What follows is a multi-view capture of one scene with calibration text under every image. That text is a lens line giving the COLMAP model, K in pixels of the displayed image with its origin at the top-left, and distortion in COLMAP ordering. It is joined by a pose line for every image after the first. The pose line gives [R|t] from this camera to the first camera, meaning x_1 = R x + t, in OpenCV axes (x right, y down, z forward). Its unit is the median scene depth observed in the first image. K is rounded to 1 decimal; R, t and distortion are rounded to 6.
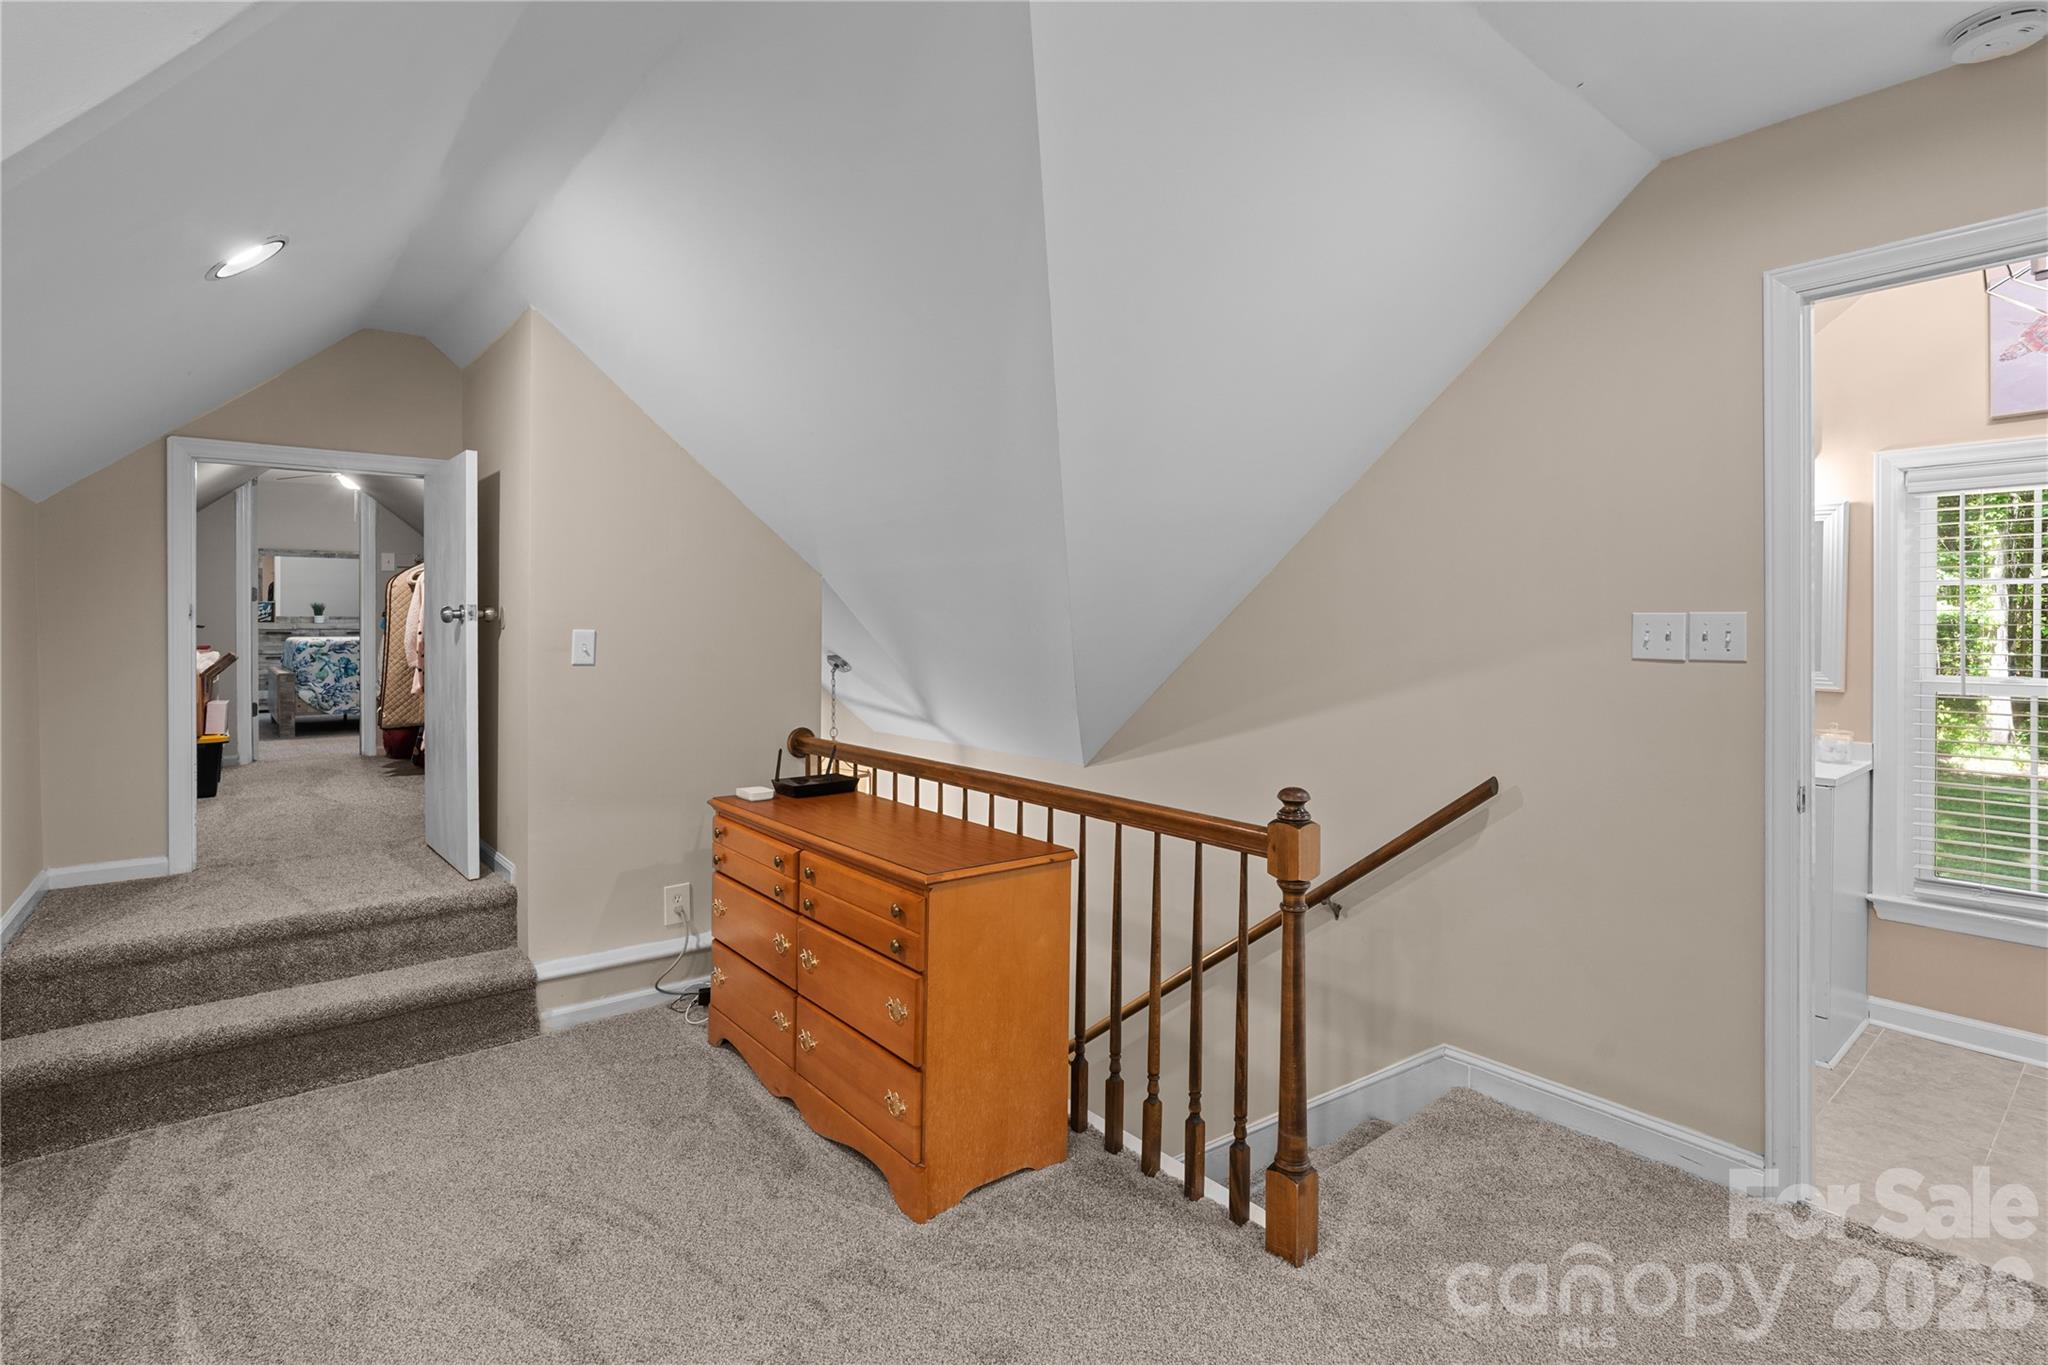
lens RADIAL K [[964.9, 0, 1029.2], [0, 964.9, 632.0], [0, 0, 1]] dist [-0.001604, -0.000568]
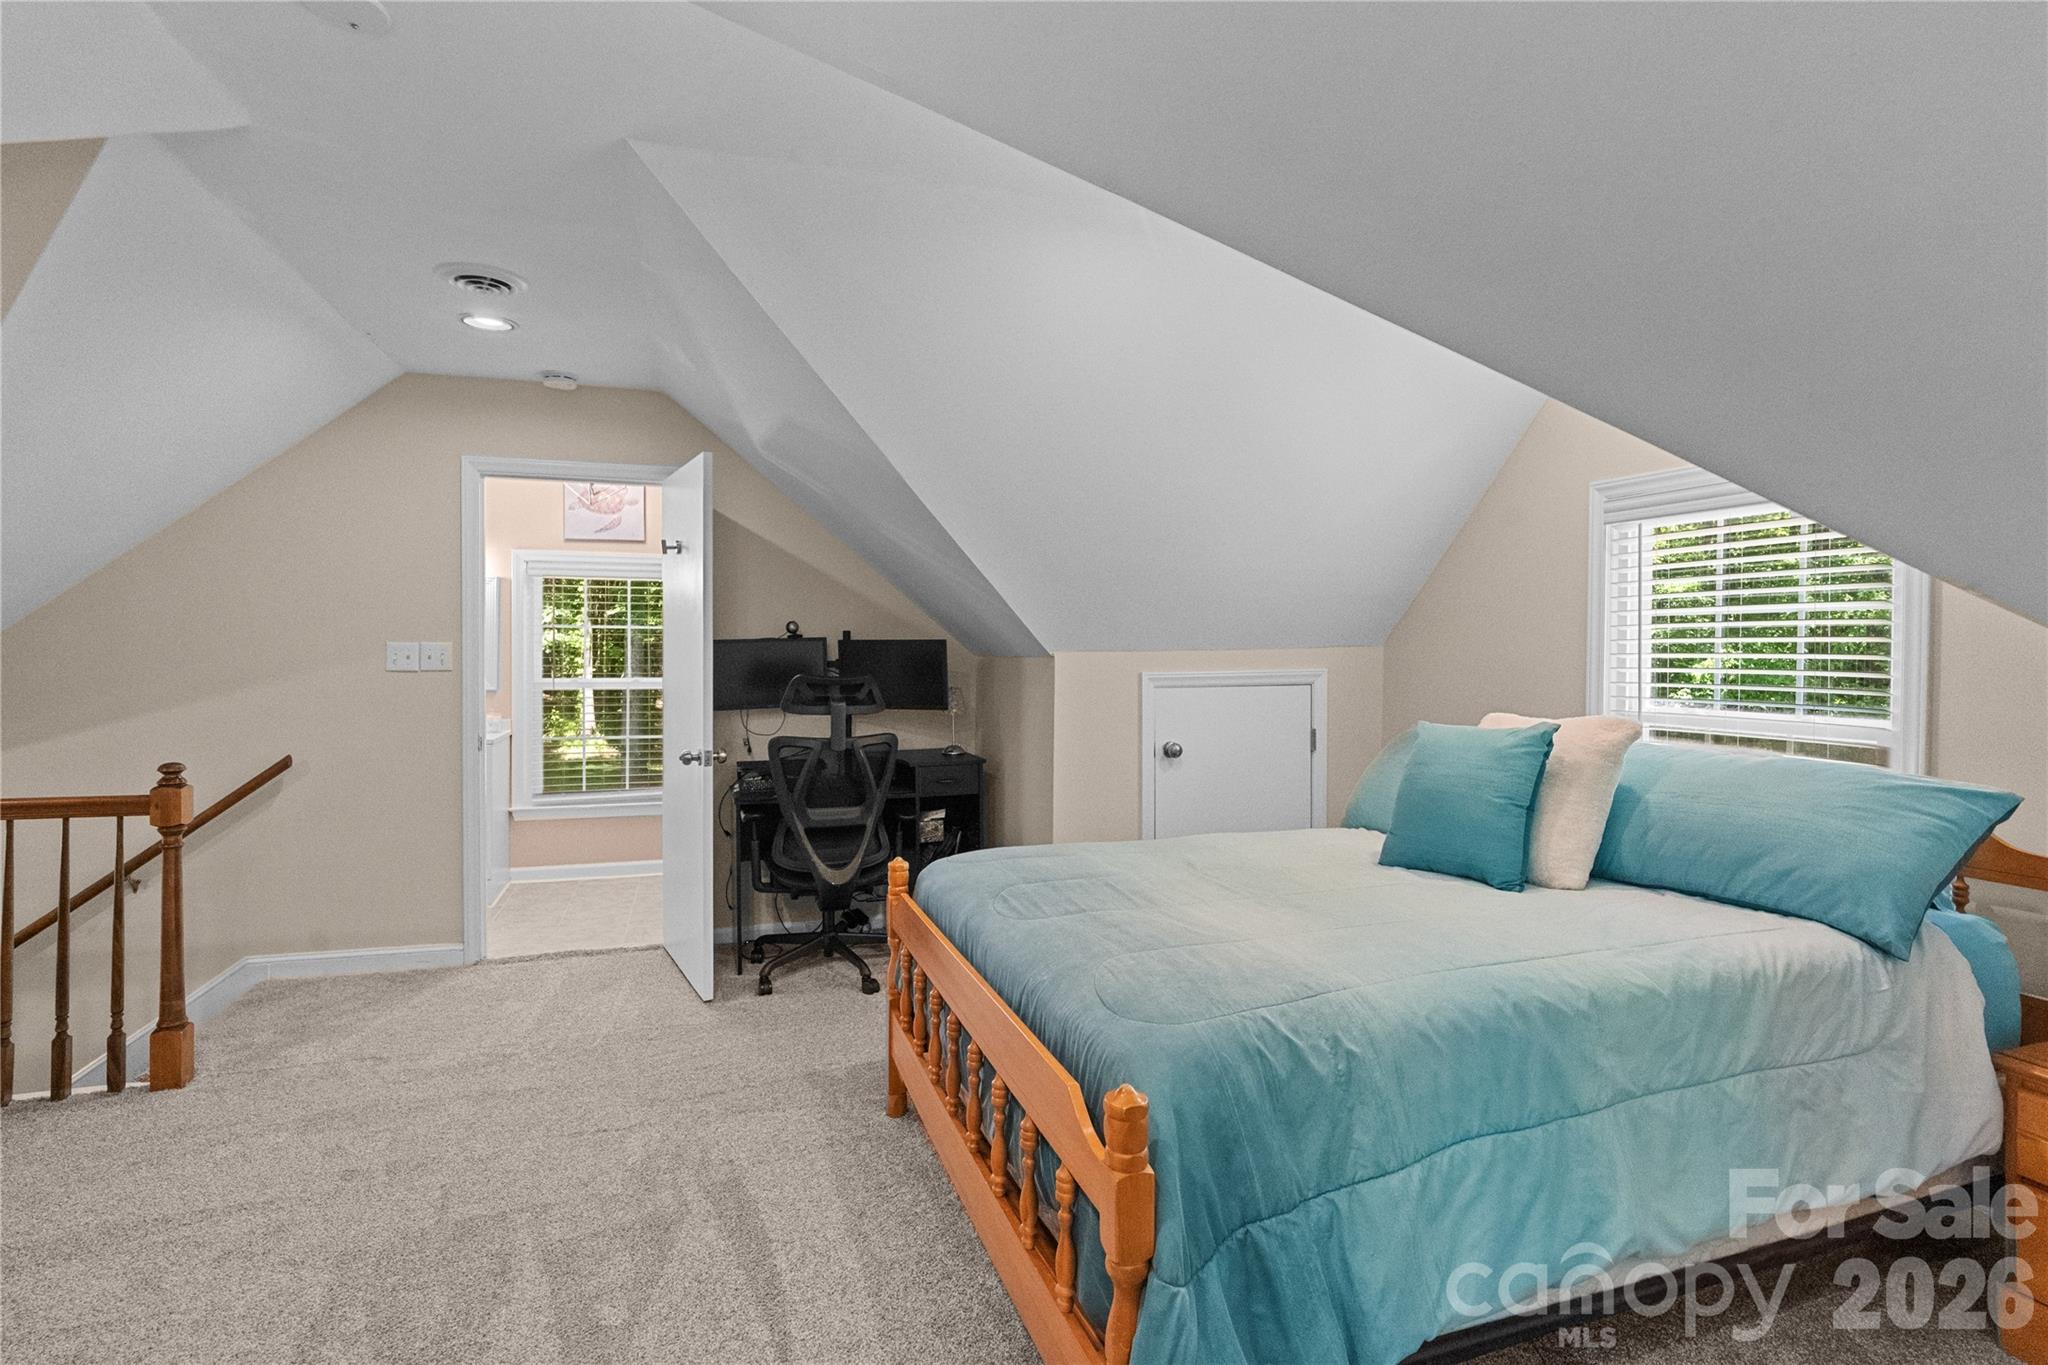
lens RADIAL K [[990.9, 0, 1013.5], [0, 990.9, 667.4], [0, 0, 1]] dist [-0.022183, 0.017489]
pose [[0.369939, -0.009900, 0.929003, -0.546102], [-0.004232, 0.999915, 0.012341, -0.002430], [-0.929046, -0.008496, 0.369866, -0.616365]]
